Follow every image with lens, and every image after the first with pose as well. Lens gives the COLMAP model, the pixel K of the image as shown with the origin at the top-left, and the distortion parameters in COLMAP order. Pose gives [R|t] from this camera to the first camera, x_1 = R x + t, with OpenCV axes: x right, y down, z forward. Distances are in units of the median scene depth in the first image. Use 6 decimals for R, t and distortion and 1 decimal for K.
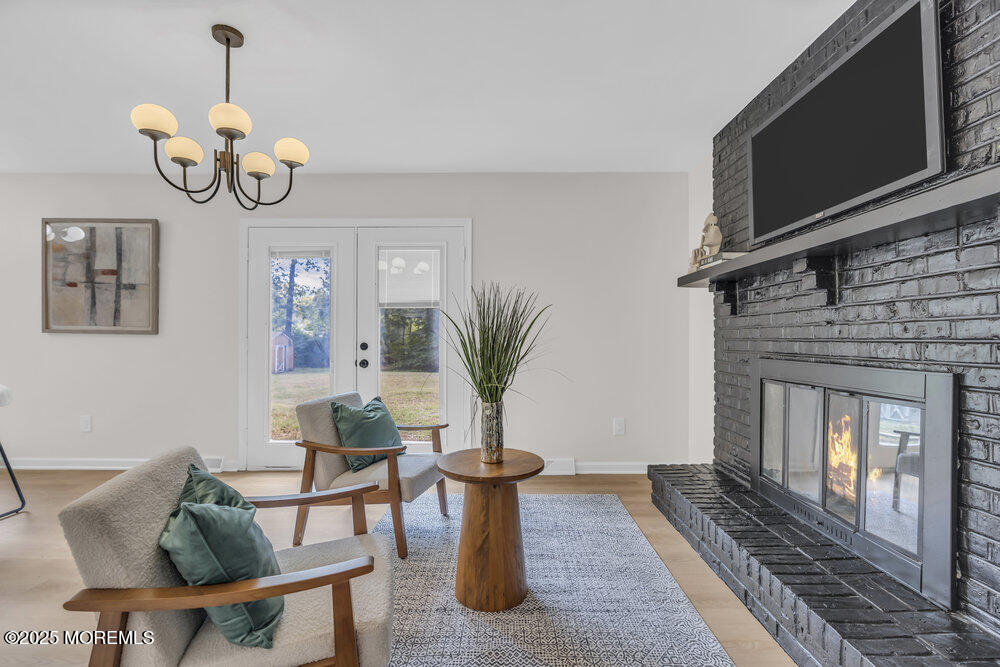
lens RADIAL K [[444.7, 0, 499.1], [0, 444.7, 335.5], [0, 0, 1]] dist [0.003058, 0.000111]
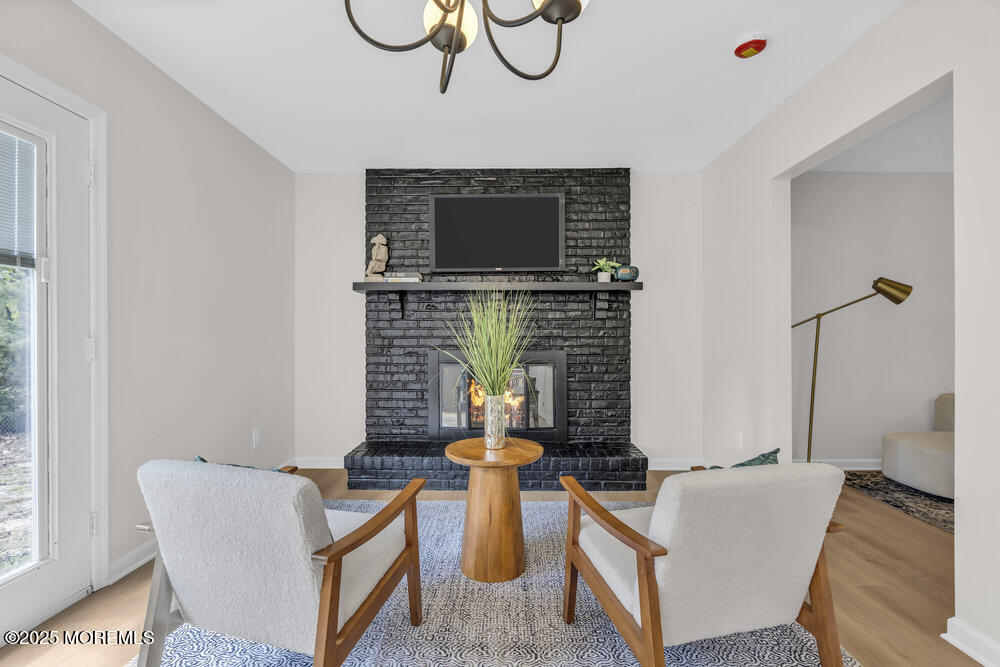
lens RADIAL K [[444.7, 0, 499.1], [0, 444.7, 335.5], [0, 0, 1]] dist [0.003058, 0.000111]
pose [[0.004064, -0.007897, 0.999961, -0.931787], [-0.006475, 0.999948, 0.007923, -0.007826], [-0.999971, -0.006507, 0.004013, 0.815538]]
